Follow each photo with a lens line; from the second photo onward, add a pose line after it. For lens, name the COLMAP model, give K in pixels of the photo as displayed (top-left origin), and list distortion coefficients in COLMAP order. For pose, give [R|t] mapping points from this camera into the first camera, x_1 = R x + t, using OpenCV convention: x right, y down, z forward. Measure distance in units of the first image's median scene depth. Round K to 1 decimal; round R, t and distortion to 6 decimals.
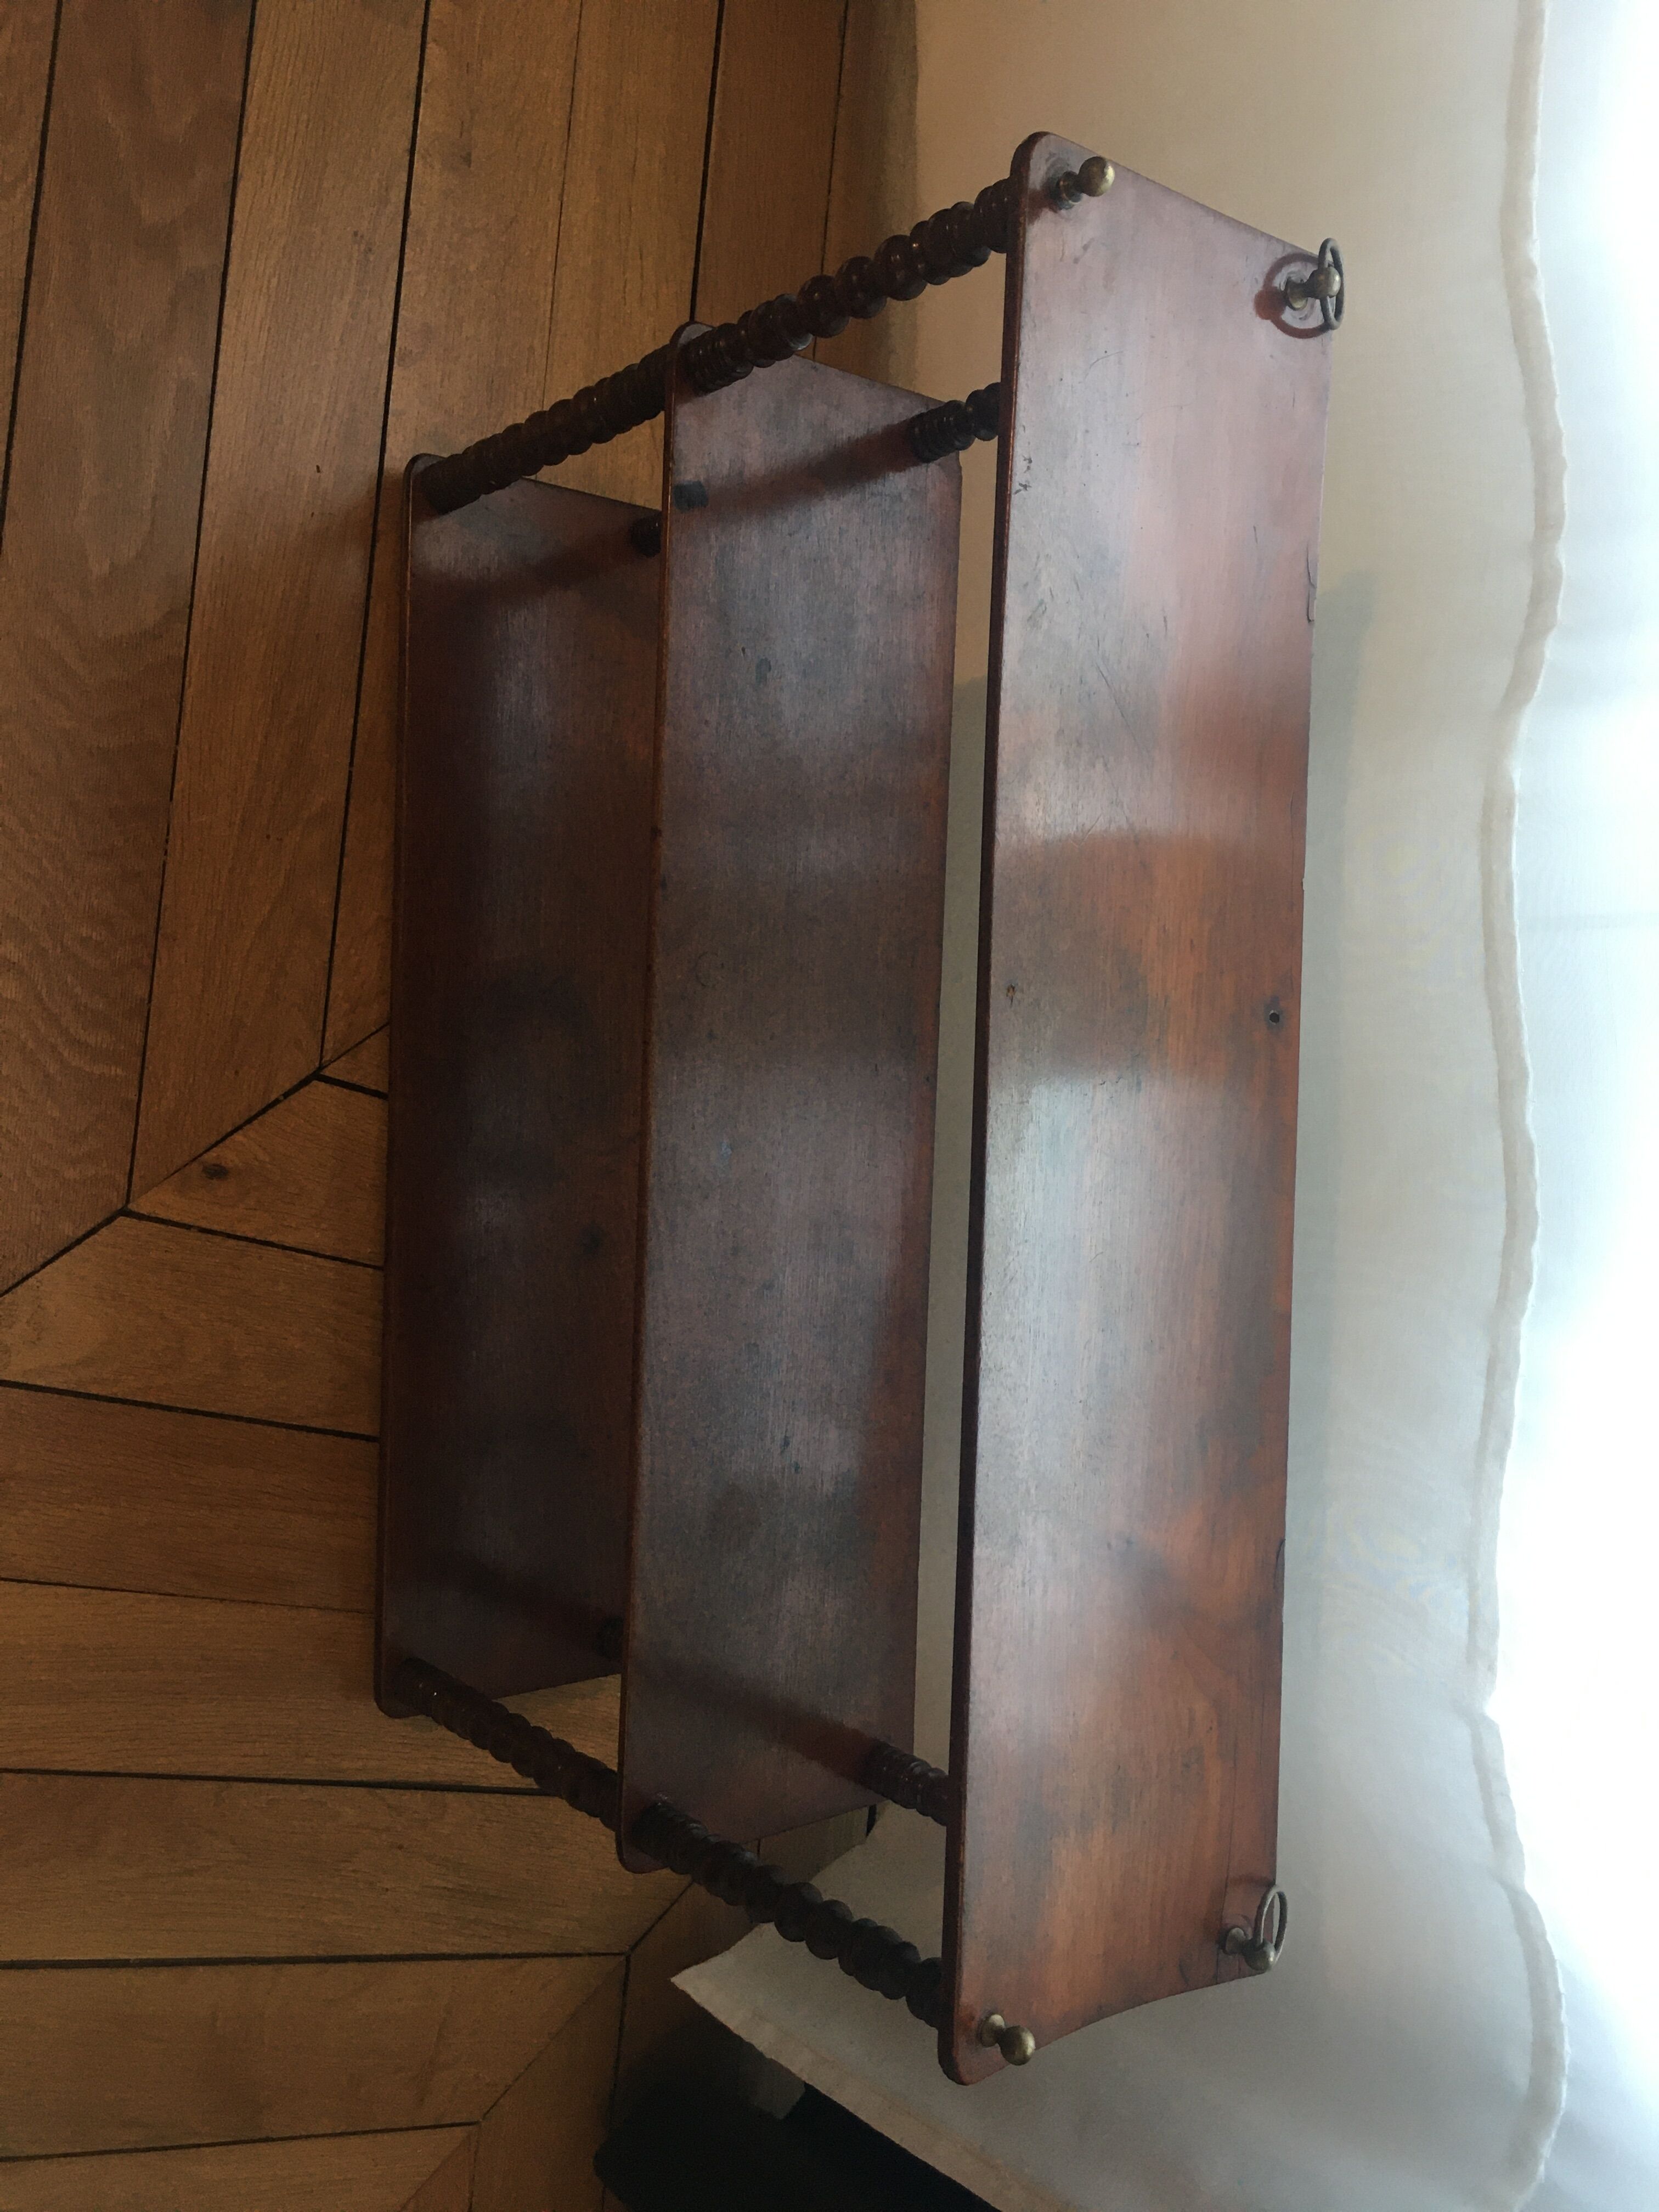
lens RADIAL K [[1910.0, 0, 833.5], [0, 1910.0, 1098.3], [0, 0, 1]] dist [0.078147, -0.102934]
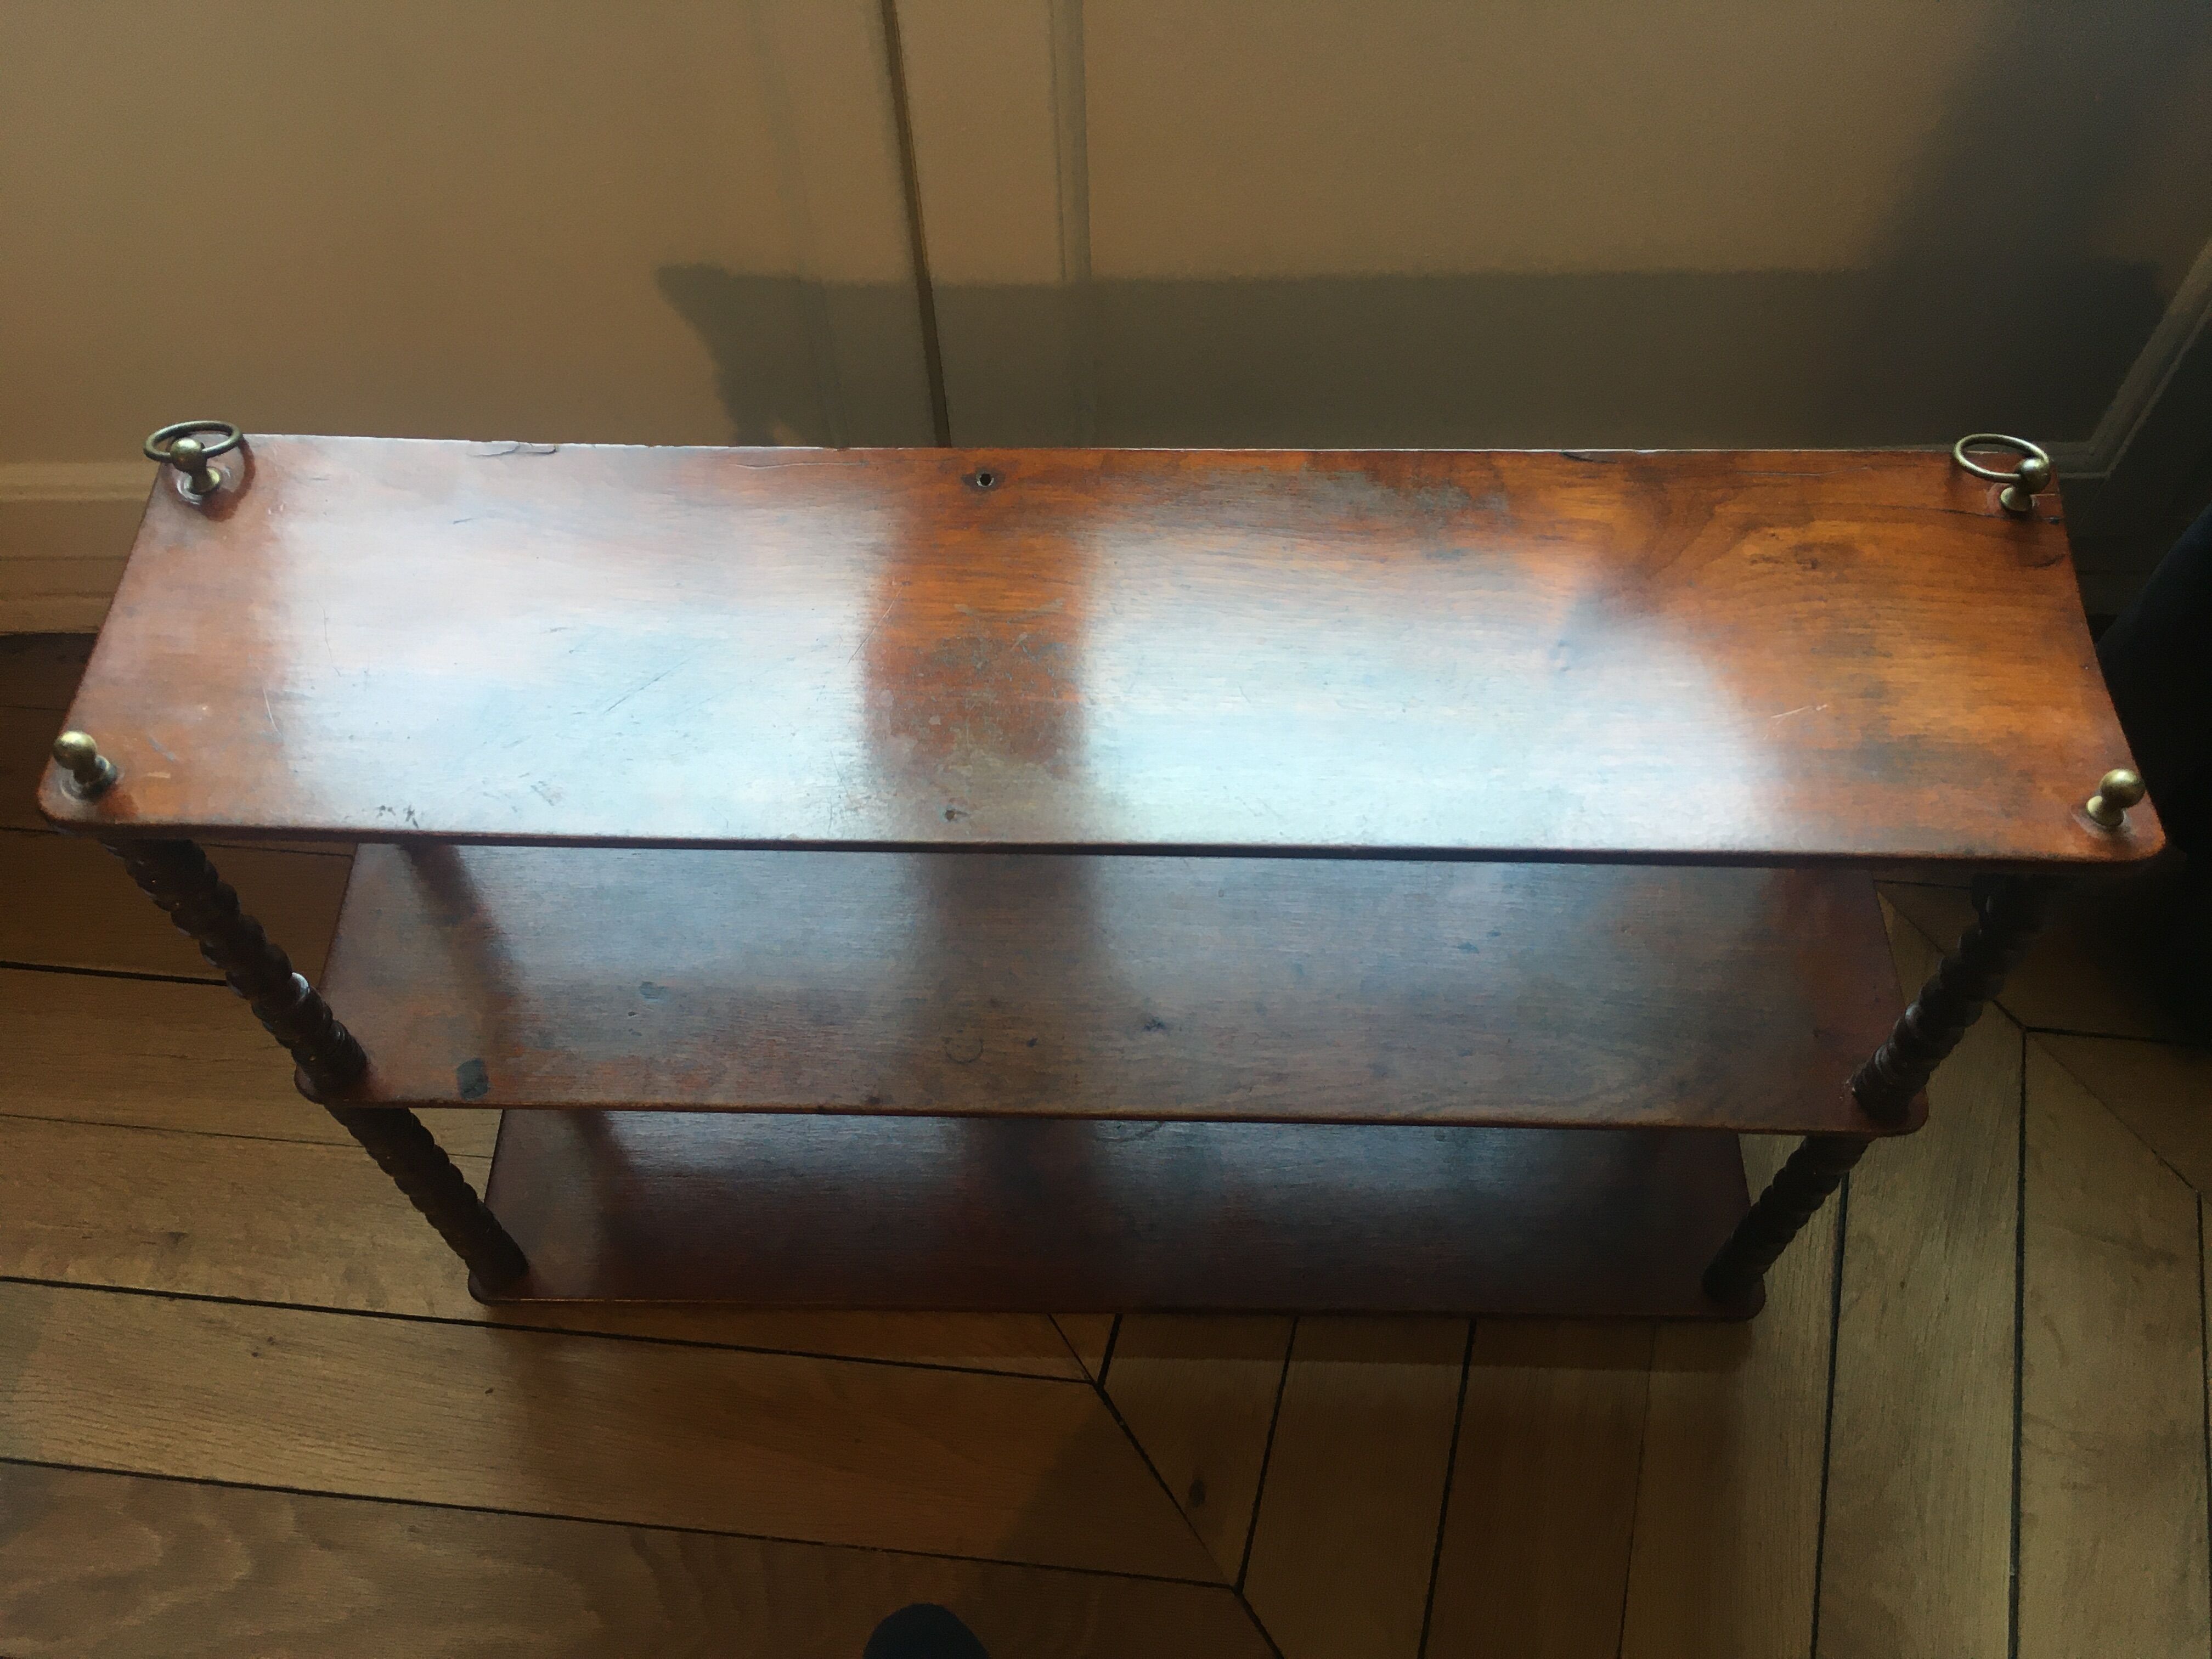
lens RADIAL K [[1910.0, 0, 1100.9], [0, 1910.0, 823.7], [0, 0, 1]] dist [0.078147, -0.102934]
pose [[-0.024036, -0.993162, -0.114242, 0.133162], [0.998913, -0.019293, -0.042439, 0.037724], [0.039945, -0.115137, 0.992546, 0.061168]]
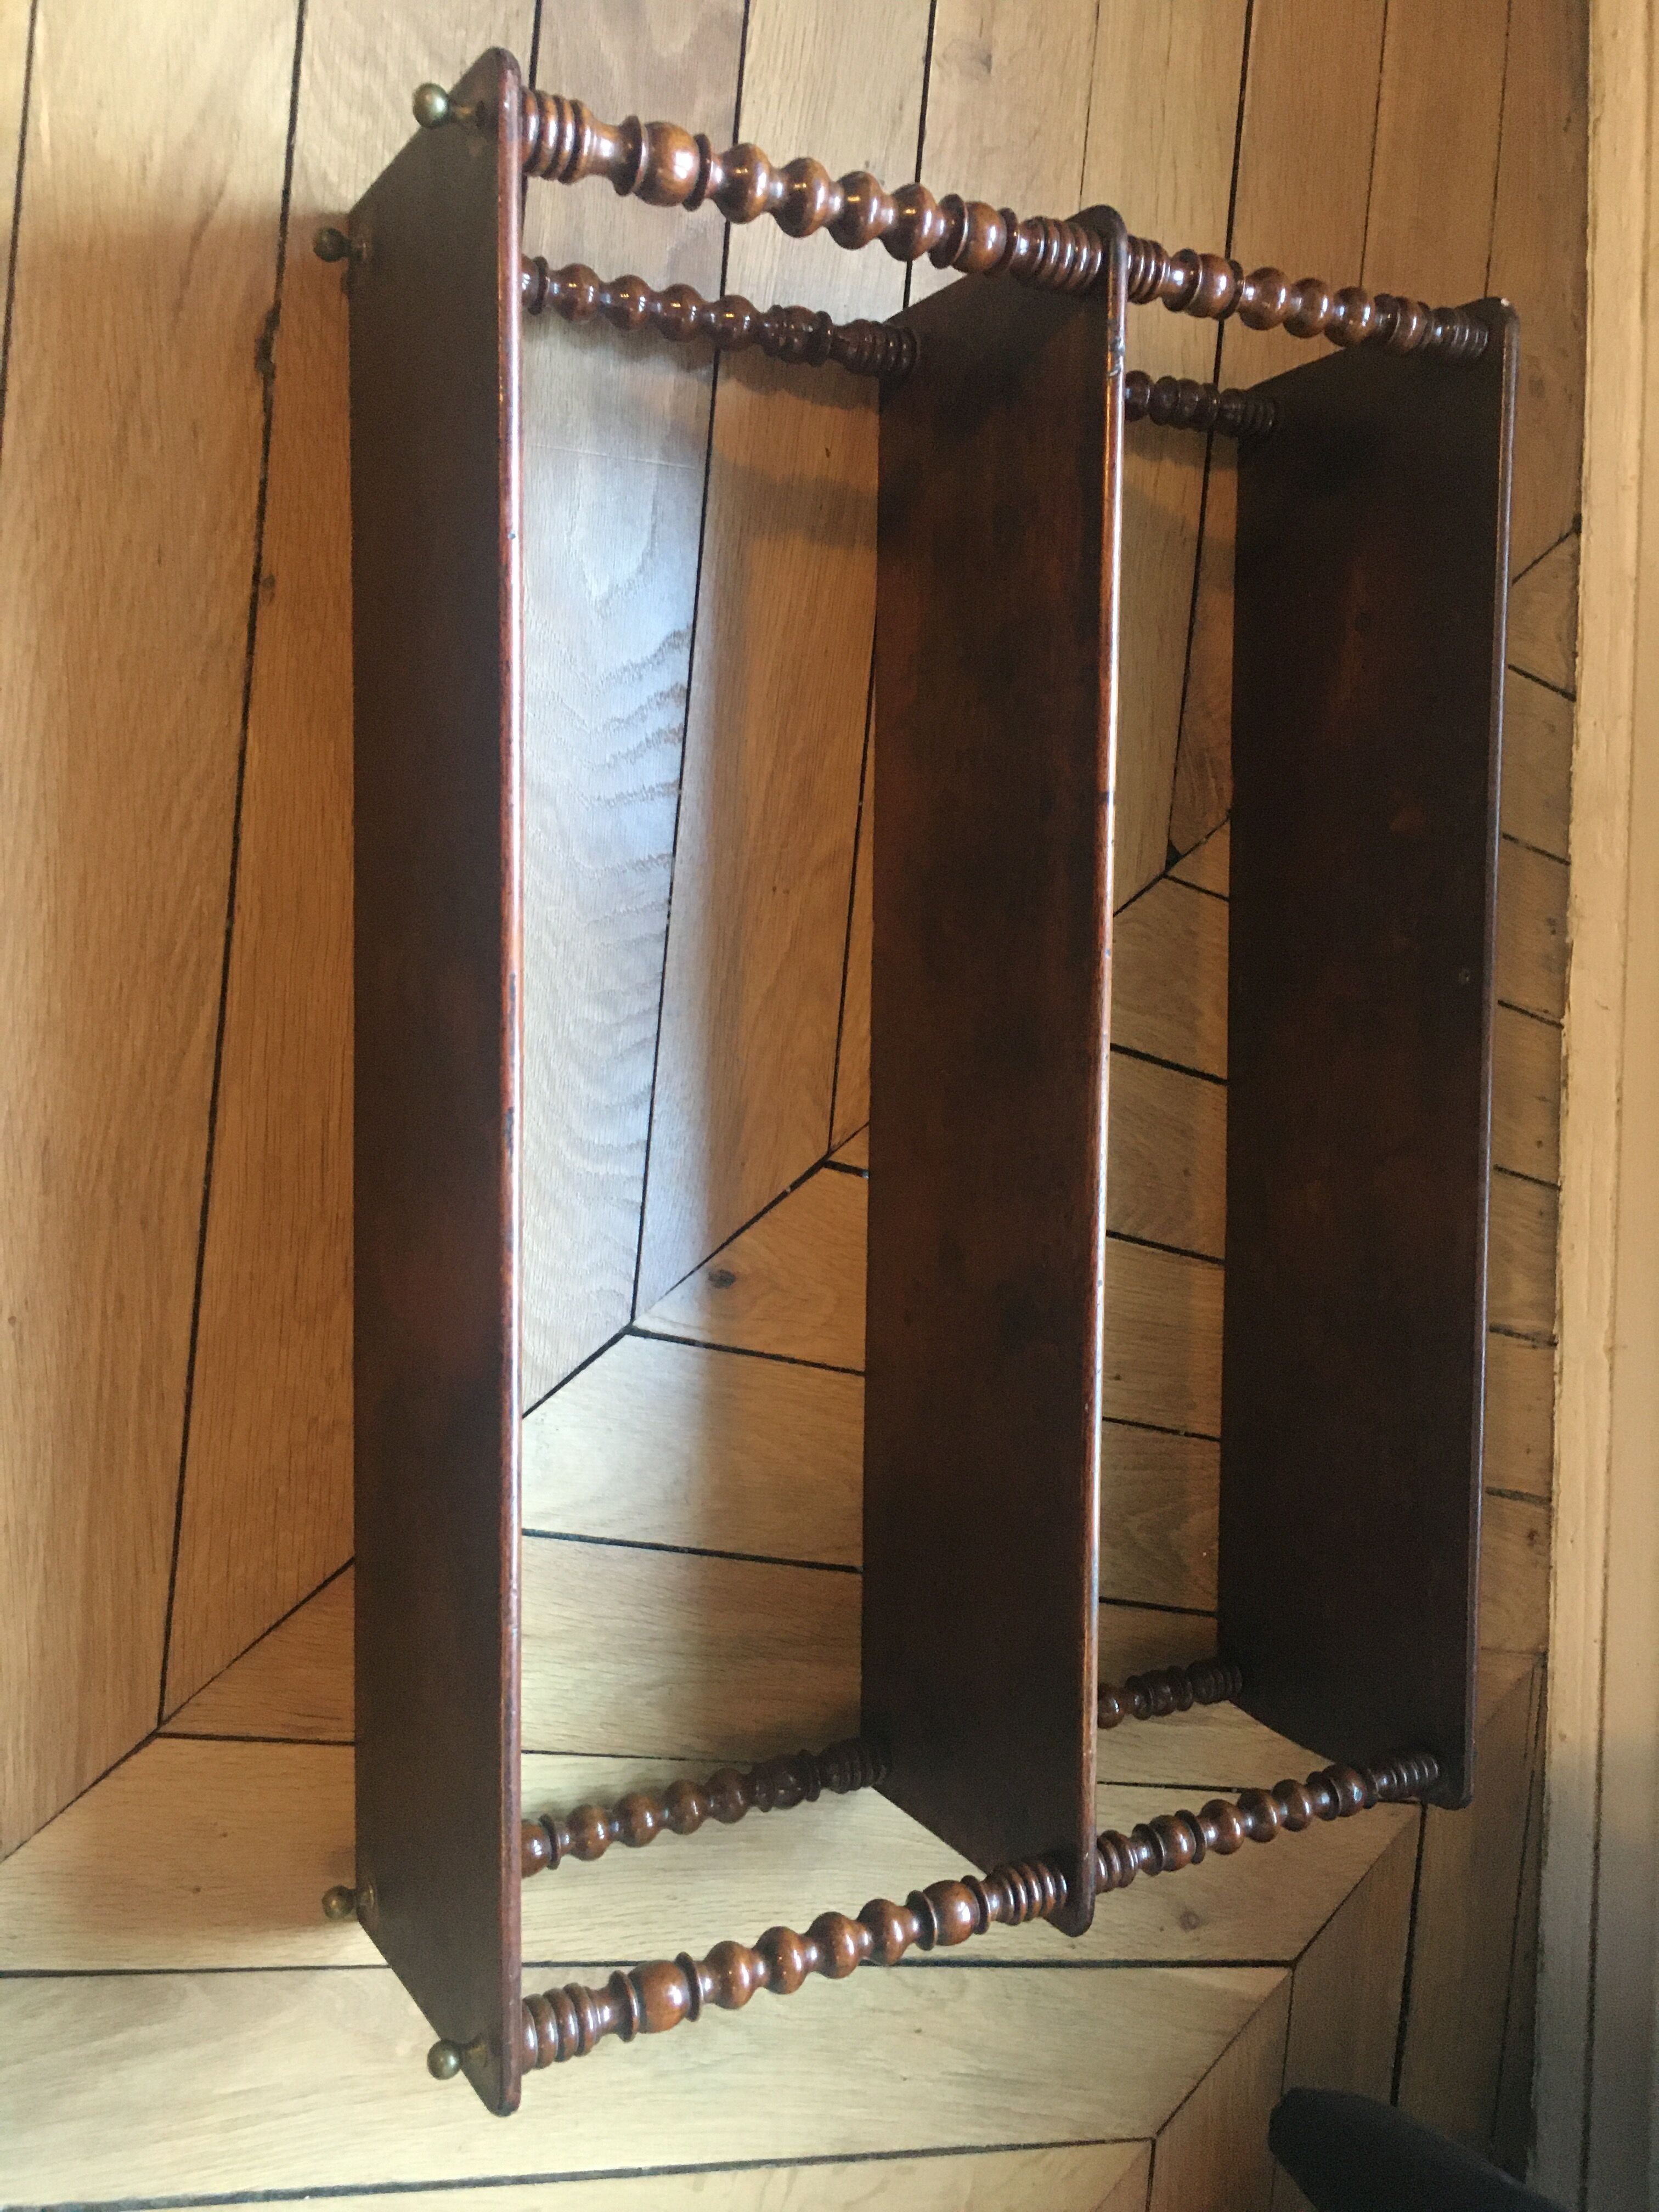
lens RADIAL K [[1910.0, 0, 819.2], [0, 1910.0, 1097.4], [0, 0, 1]] dist [0.078147, -0.102934]
pose [[0.991629, -0.003154, -0.129080, -0.166822], [0.008821, 0.999021, 0.043351, -0.081419], [0.128817, -0.044127, 0.990686, 0.153245]]
